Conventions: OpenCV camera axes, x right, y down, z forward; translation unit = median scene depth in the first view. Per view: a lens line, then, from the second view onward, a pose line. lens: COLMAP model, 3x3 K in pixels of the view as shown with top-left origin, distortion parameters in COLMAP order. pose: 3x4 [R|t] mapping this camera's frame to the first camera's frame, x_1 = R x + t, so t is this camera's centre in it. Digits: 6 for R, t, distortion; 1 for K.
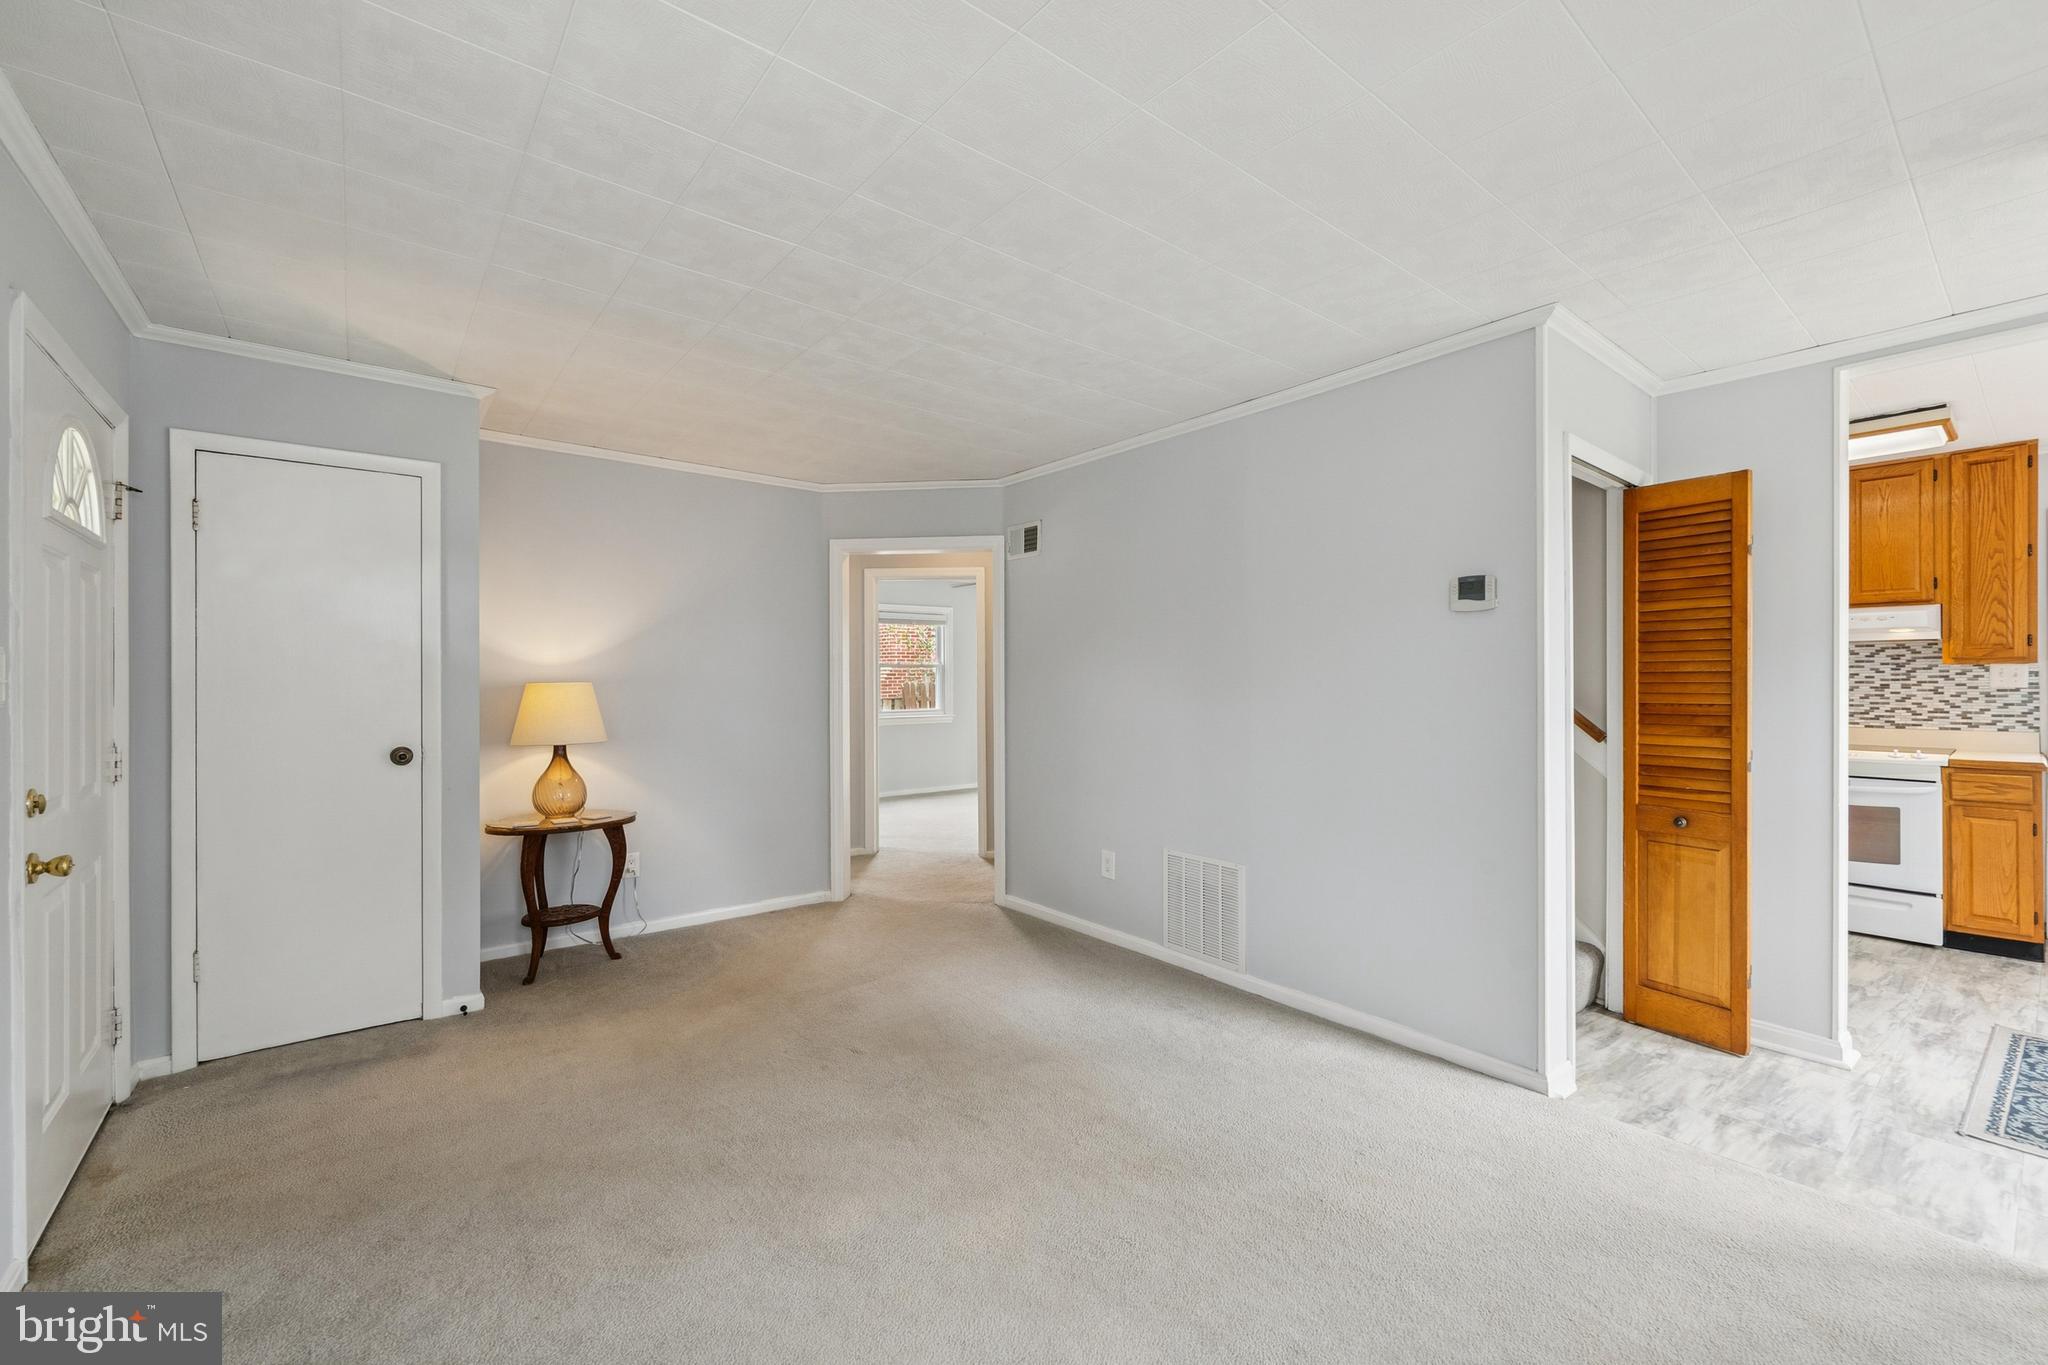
lens RADIAL K [[838.8, 0, 1004.2], [0, 838.8, 684.9], [0, 0, 1]] dist [-0.007183, -0.000297]
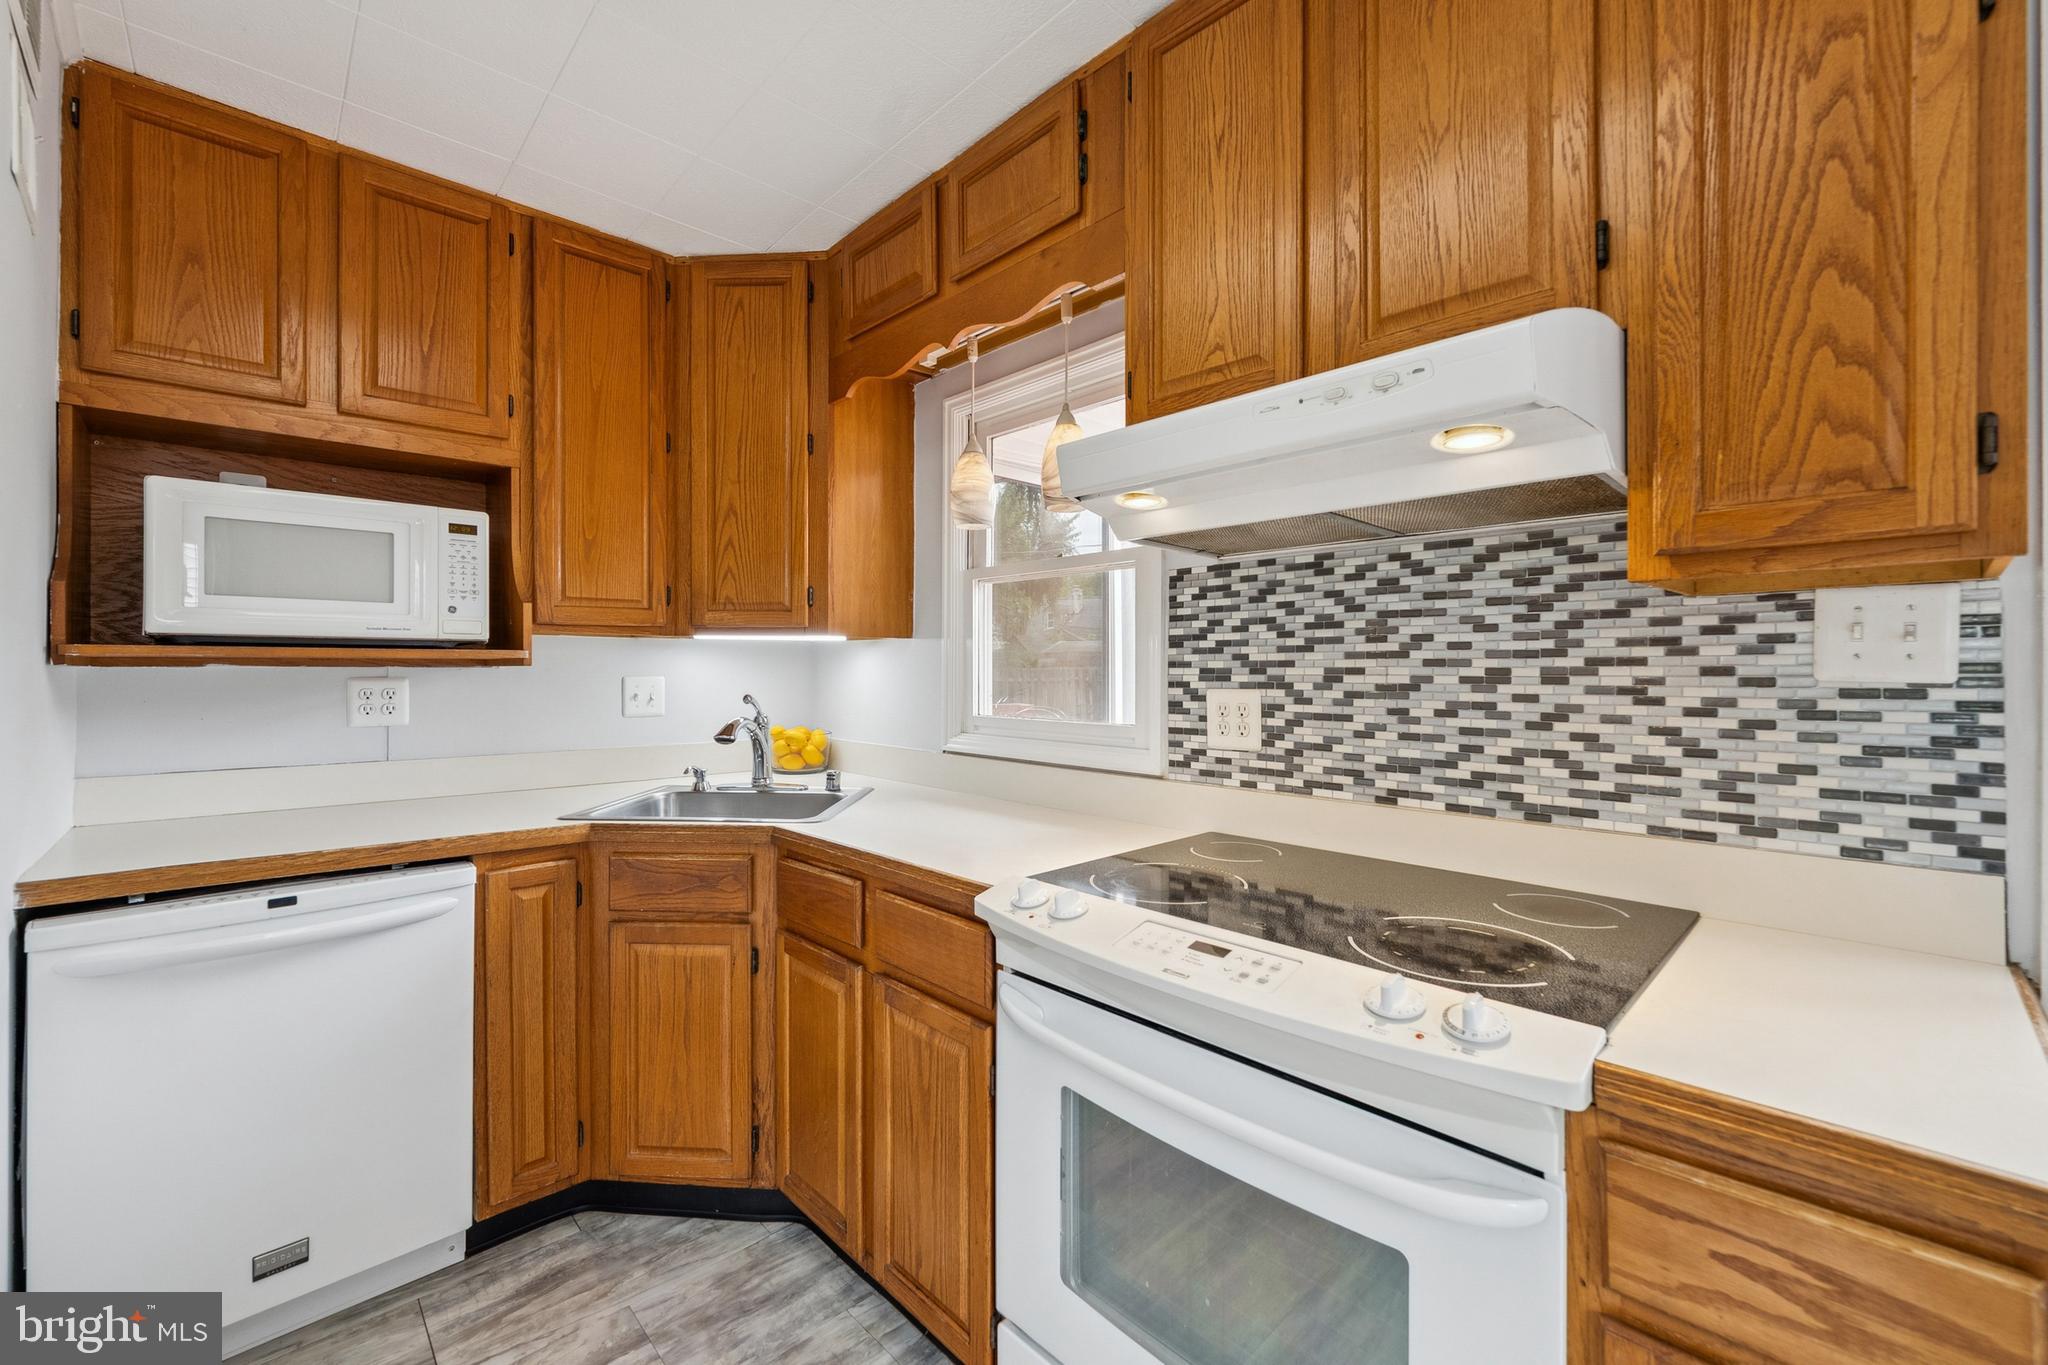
lens RADIAL K [[838.8, 0, 1020.8], [0, 838.8, 672.6], [0, 0, 1]] dist [-0.007183, -0.000297]
pose [[0.995968, 0.005517, 0.089540, 0.912113], [-0.005267, 0.999982, -0.003025, 0.002291], [-0.089556, 0.002541, 0.995979, 0.758698]]
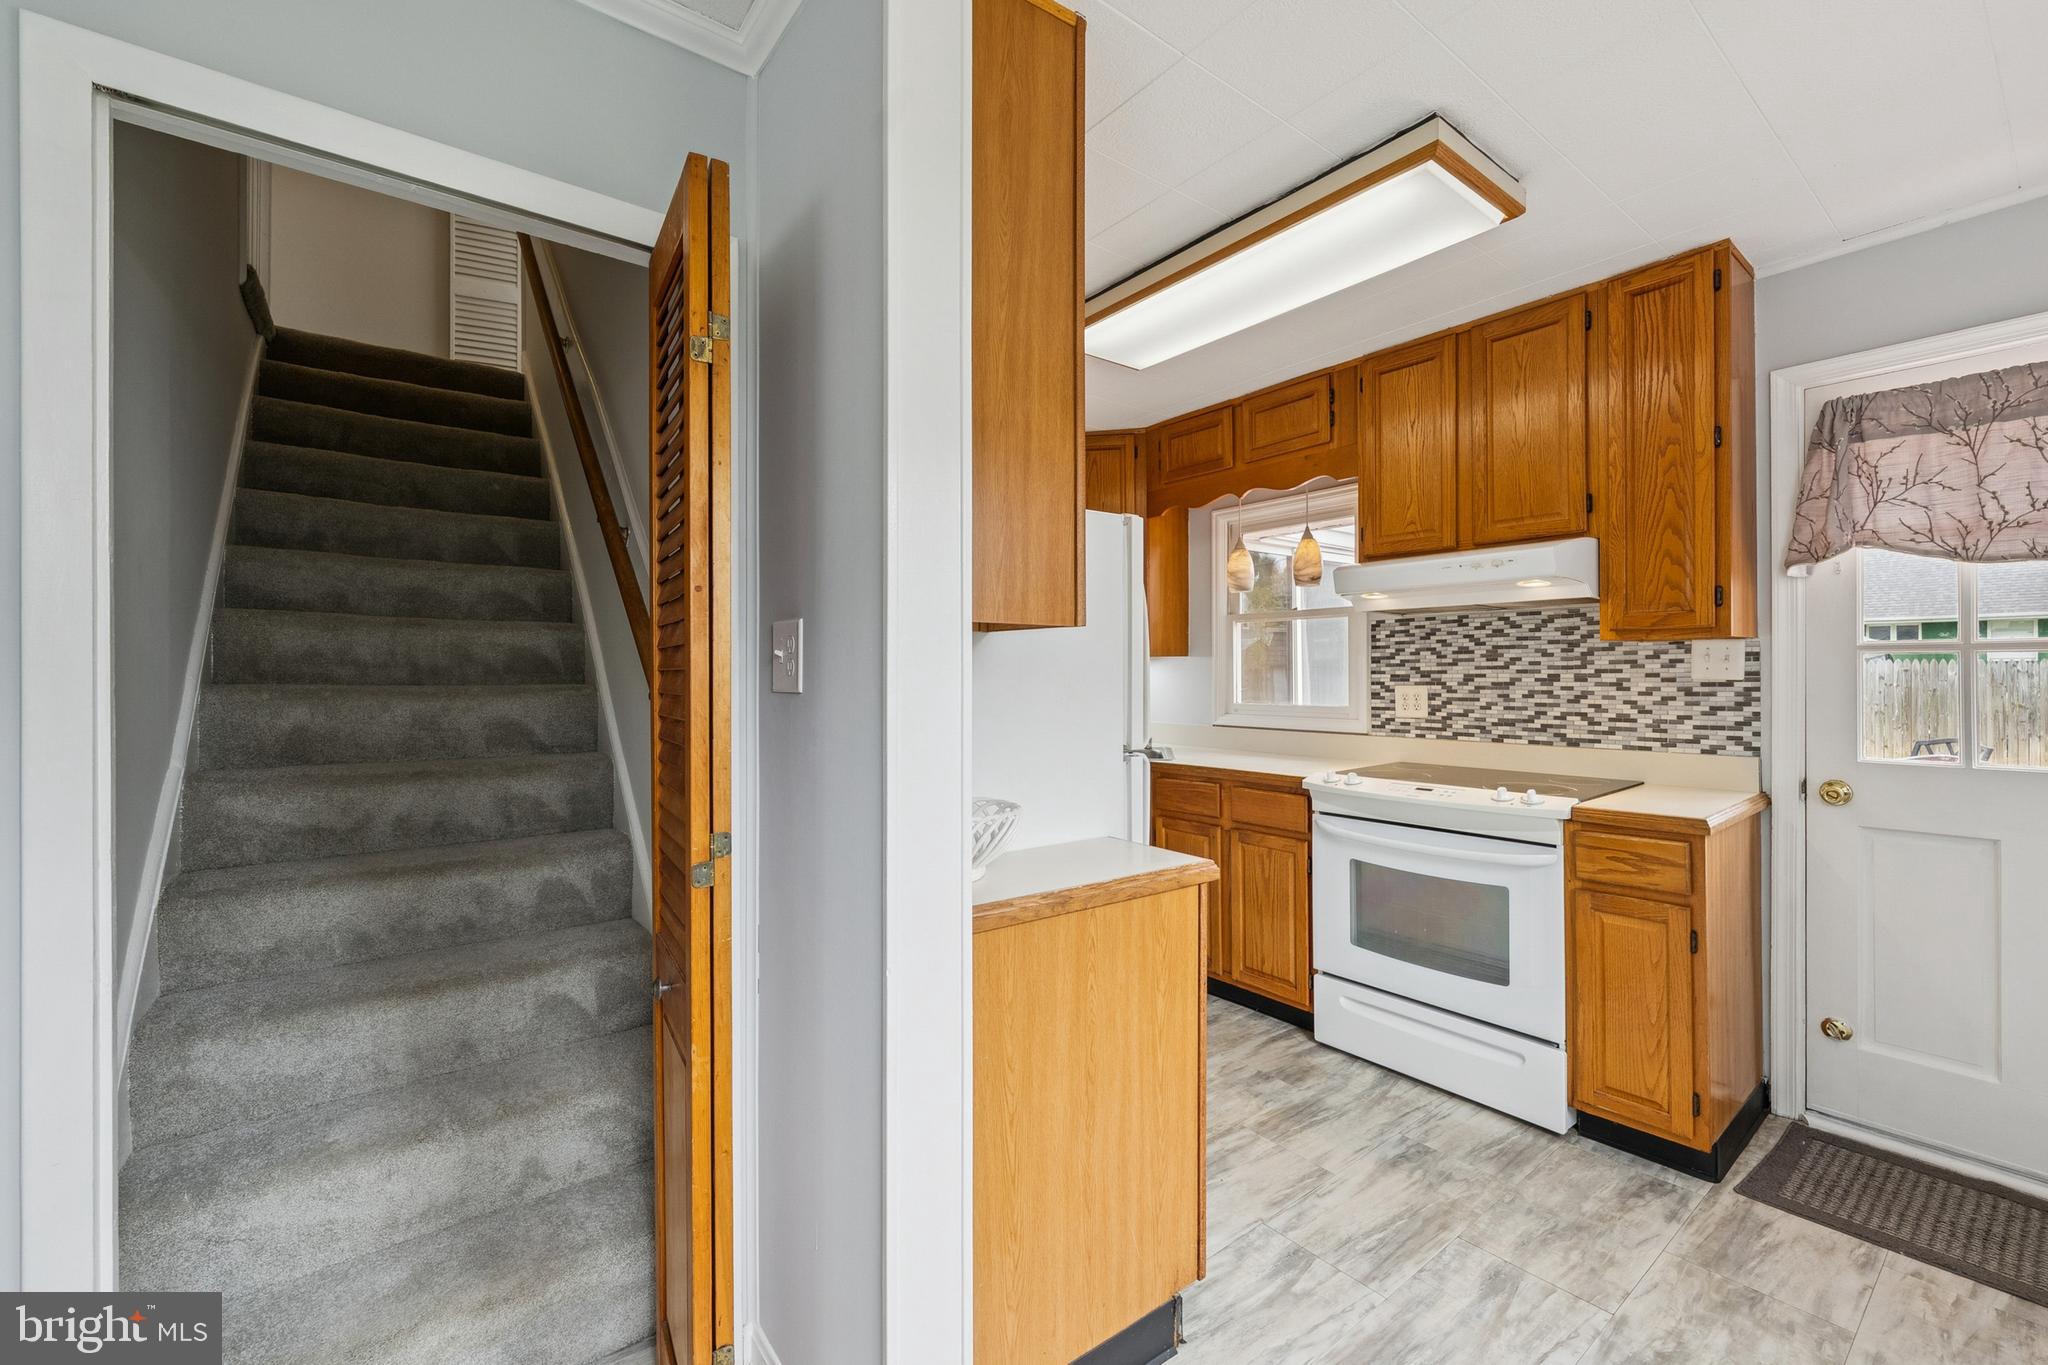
lens RADIAL K [[838.8, 0, 1020.1], [0, 838.8, 676.8], [0, 0, 1]] dist [-0.007183, -0.000297]
pose [[0.999935, -0.002170, -0.011182, 0.705969], [0.002160, 0.999997, -0.000908, 0.000561], [0.011184, 0.000884, 0.999937, 0.392197]]
